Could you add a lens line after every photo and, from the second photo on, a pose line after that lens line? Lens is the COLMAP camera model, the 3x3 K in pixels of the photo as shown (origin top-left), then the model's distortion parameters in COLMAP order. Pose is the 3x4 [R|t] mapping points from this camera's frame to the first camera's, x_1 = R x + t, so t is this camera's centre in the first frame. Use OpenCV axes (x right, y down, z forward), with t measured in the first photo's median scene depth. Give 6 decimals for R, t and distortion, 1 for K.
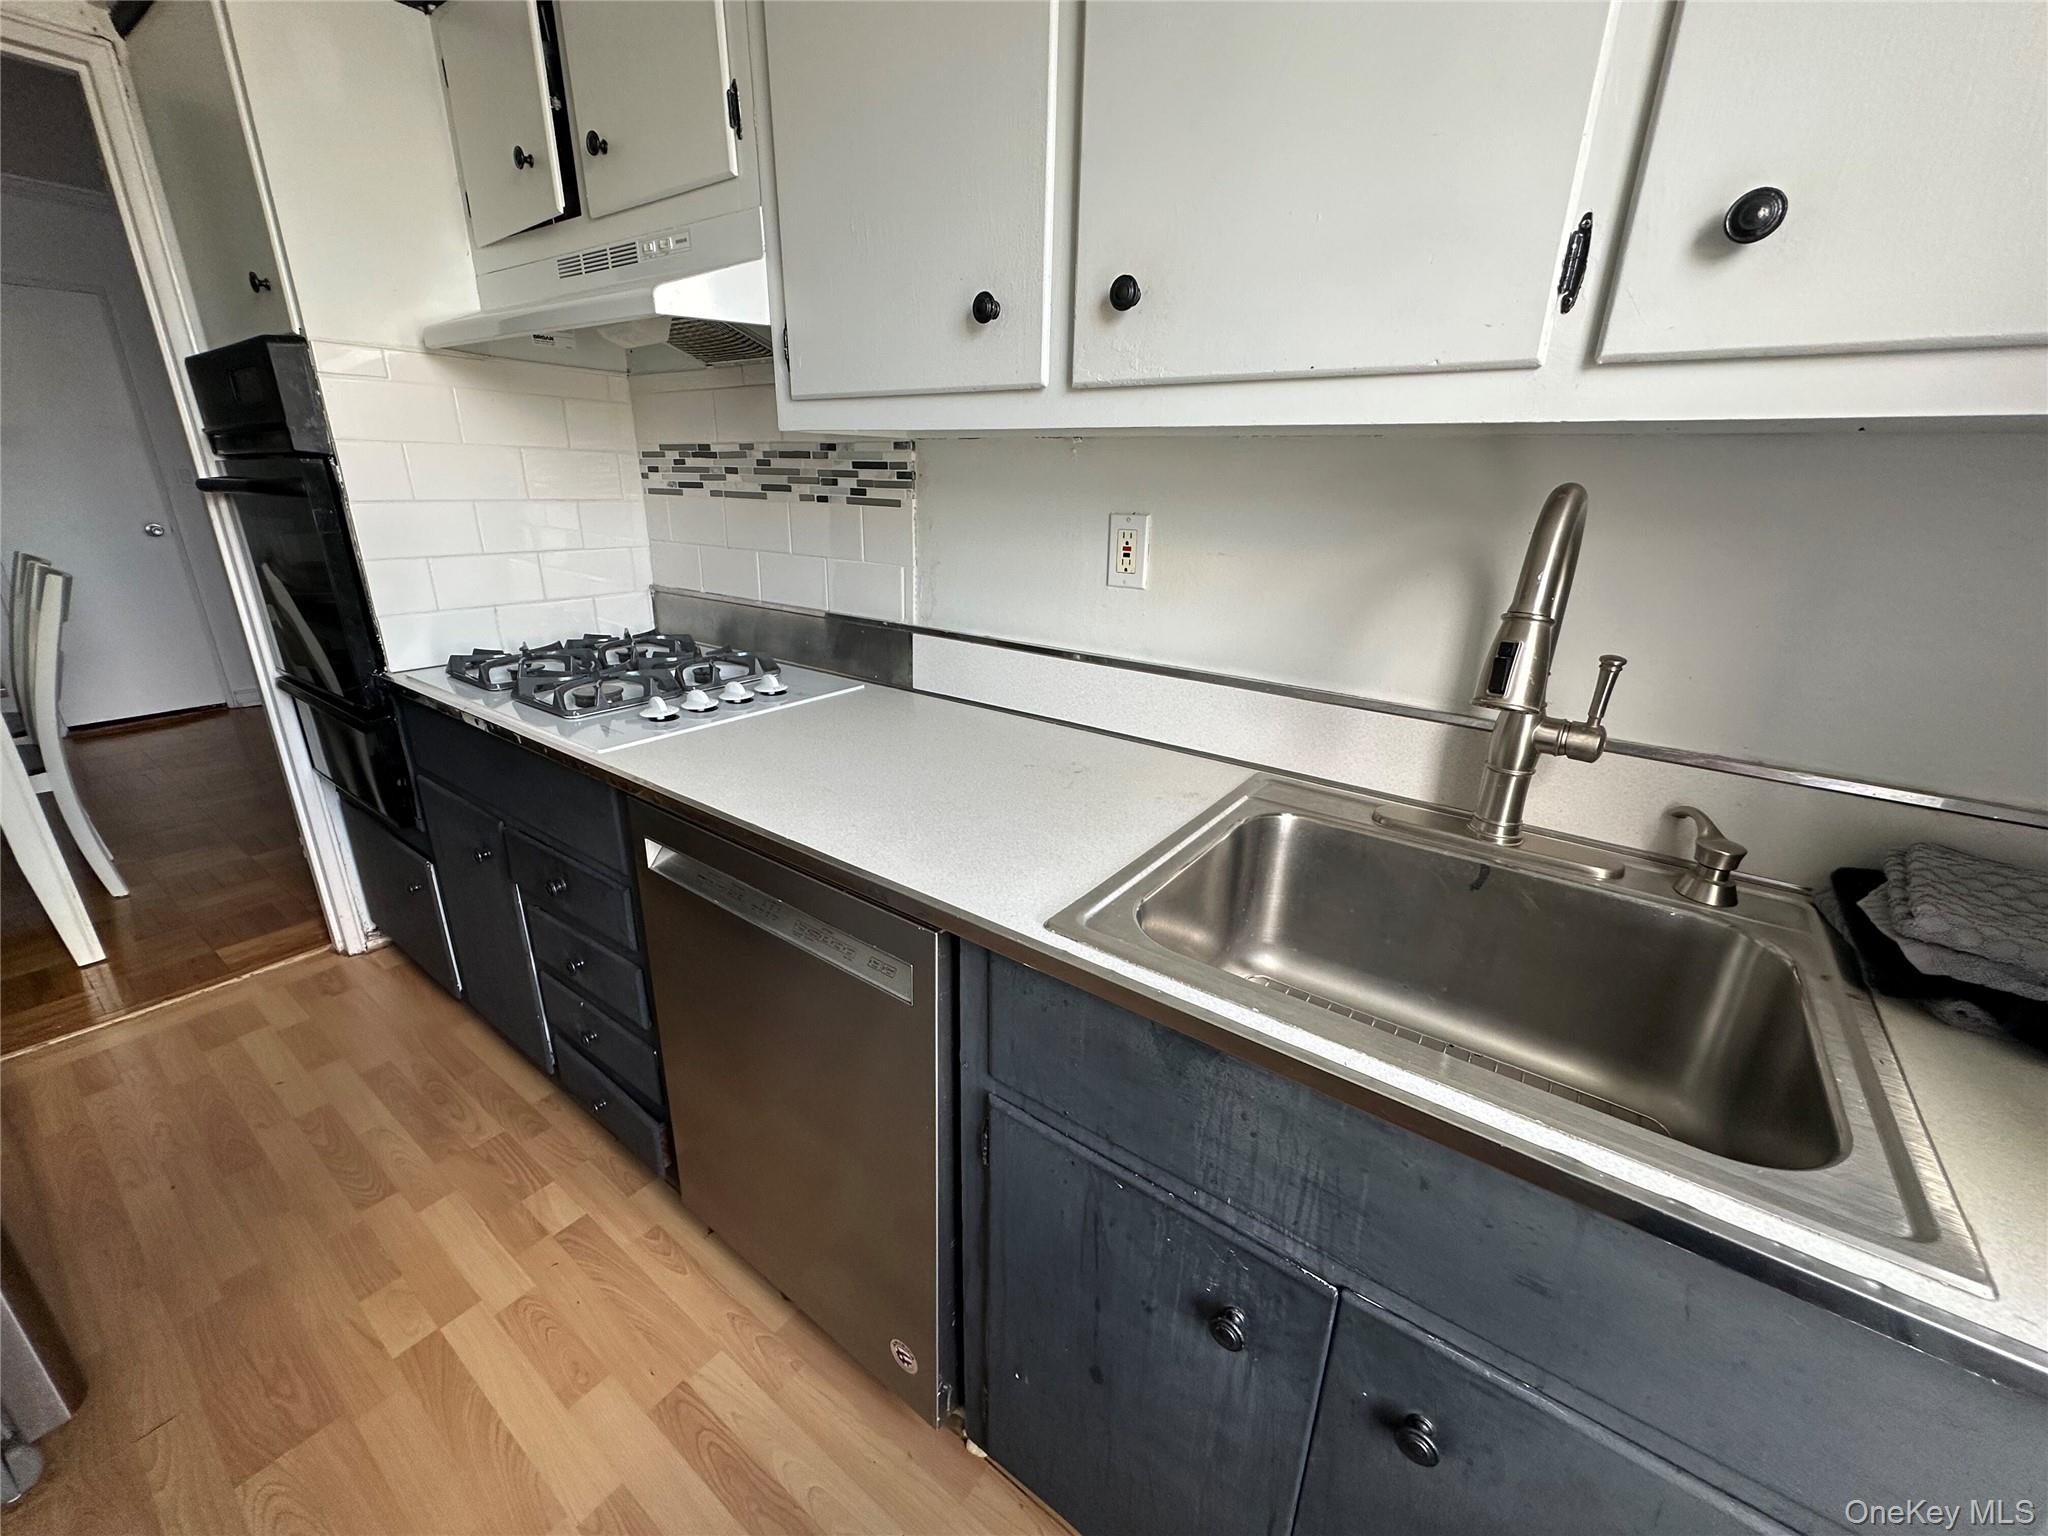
lens RADIAL K [[815.1, 0, 1024.0], [0, 815.1, 768.0], [0, 0, 1]] dist [-0.001835, 0.000001]
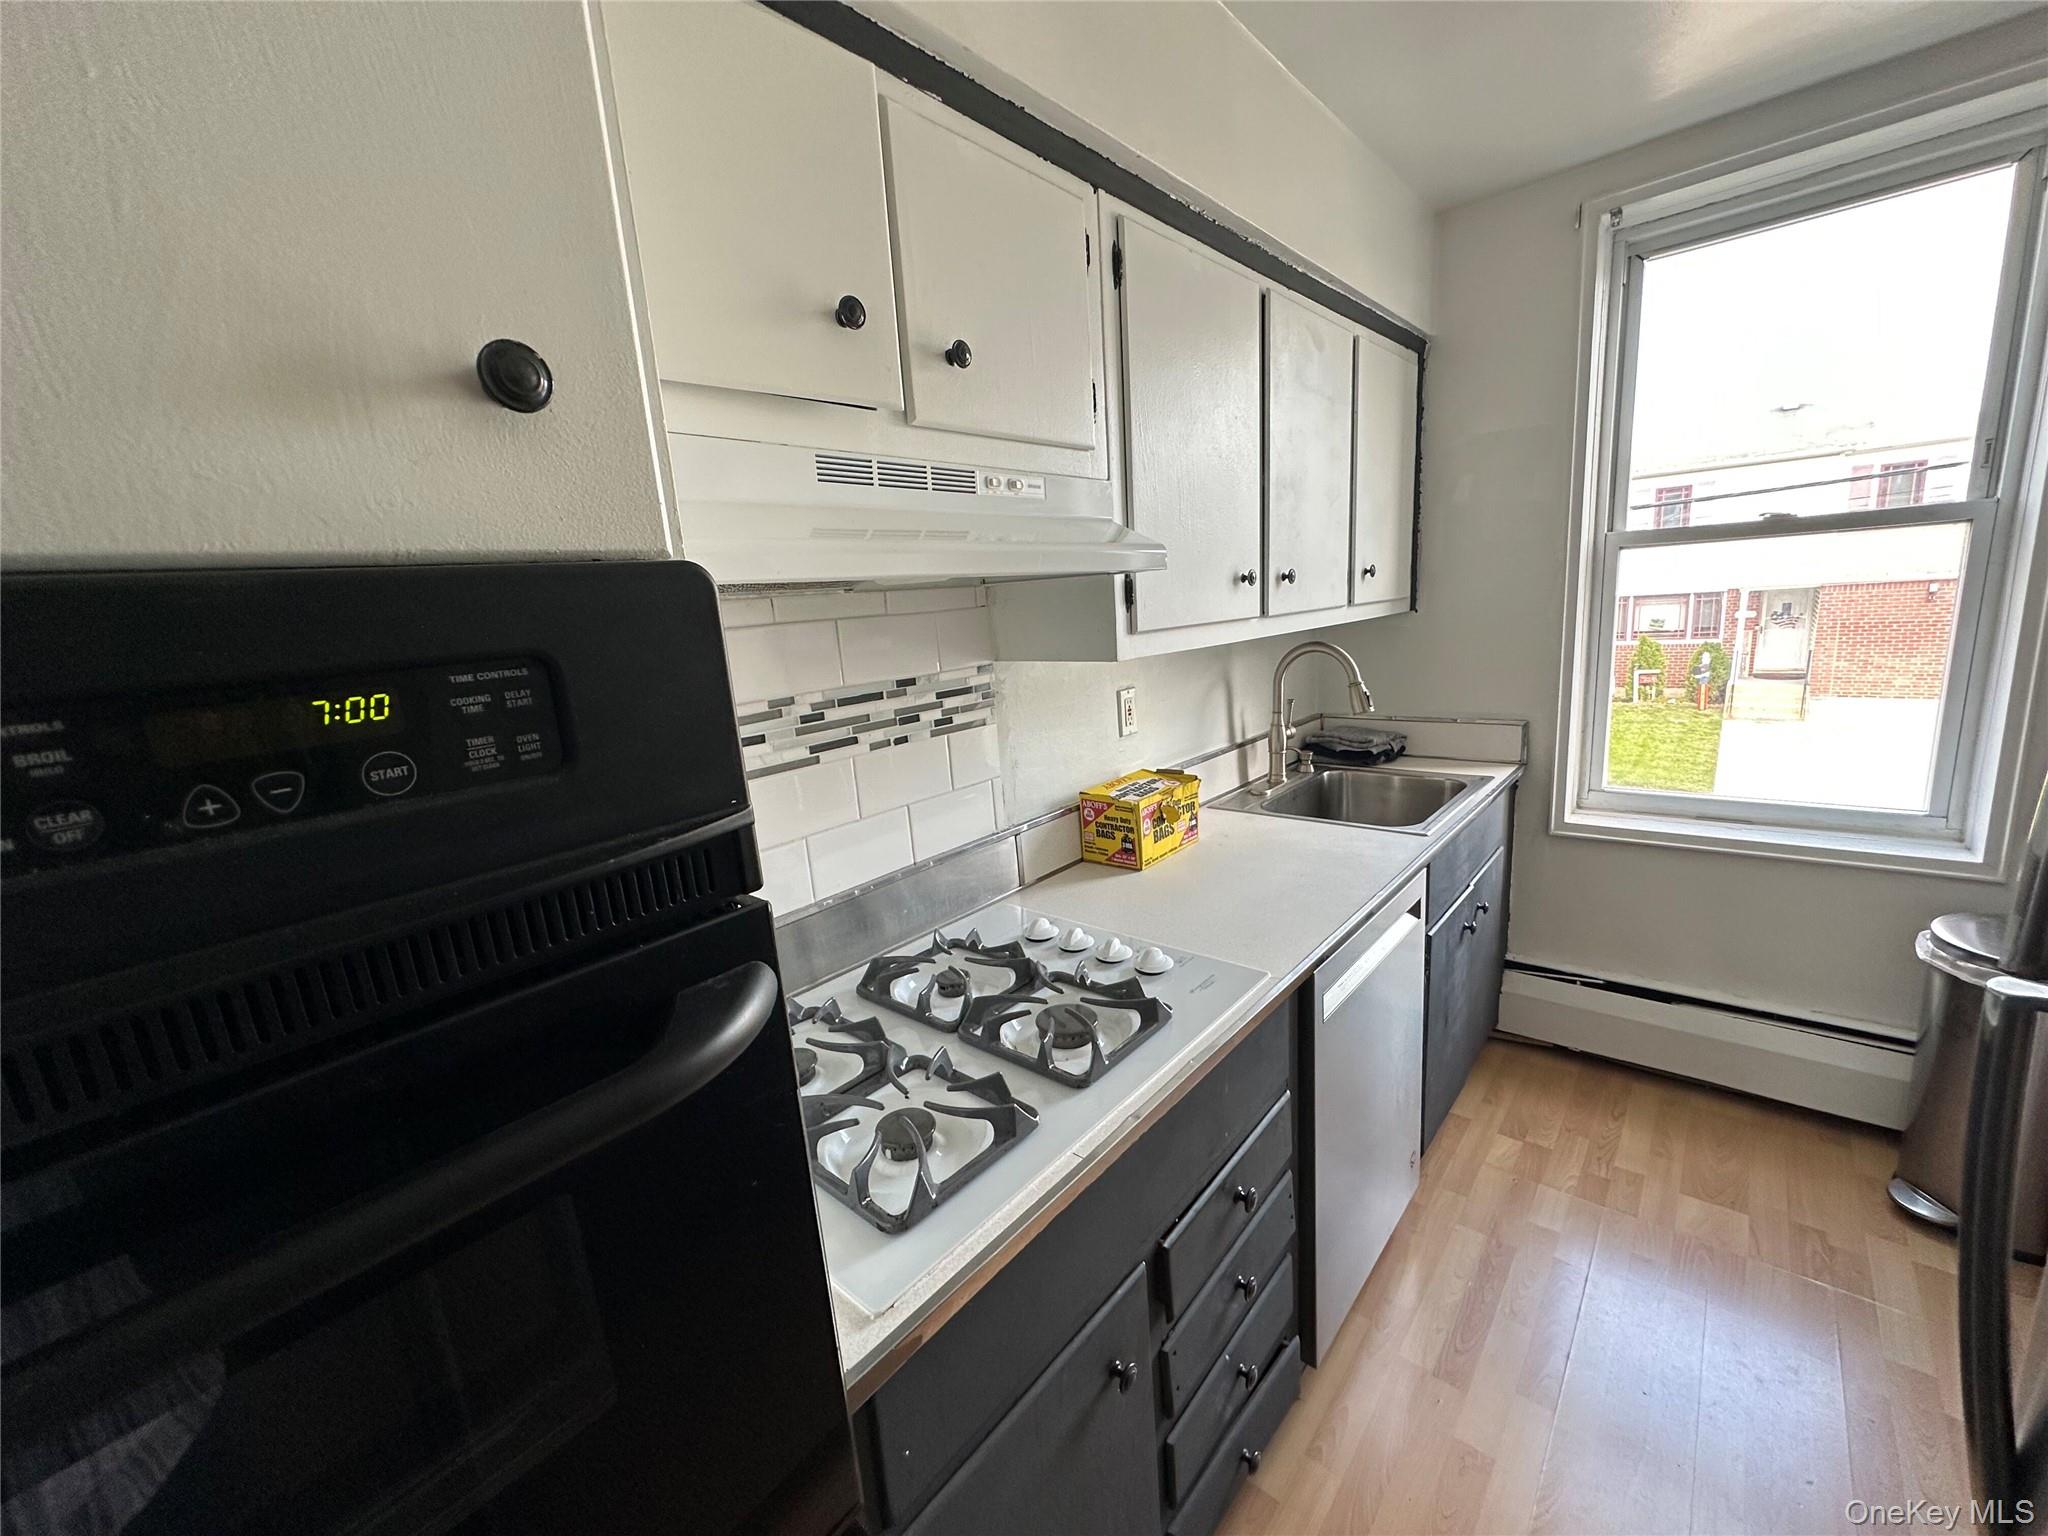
lens RADIAL K [[815.1, 0, 1024.0], [0, 815.1, 768.0], [0, 0, 1]] dist [-0.001835, 0.000001]
pose [[0.085496, -0.227723, 0.969965, -1.109278], [0.404774, 0.897509, 0.175033, -0.412636], [-0.910411, 0.377652, 0.168910, 0.764934]]
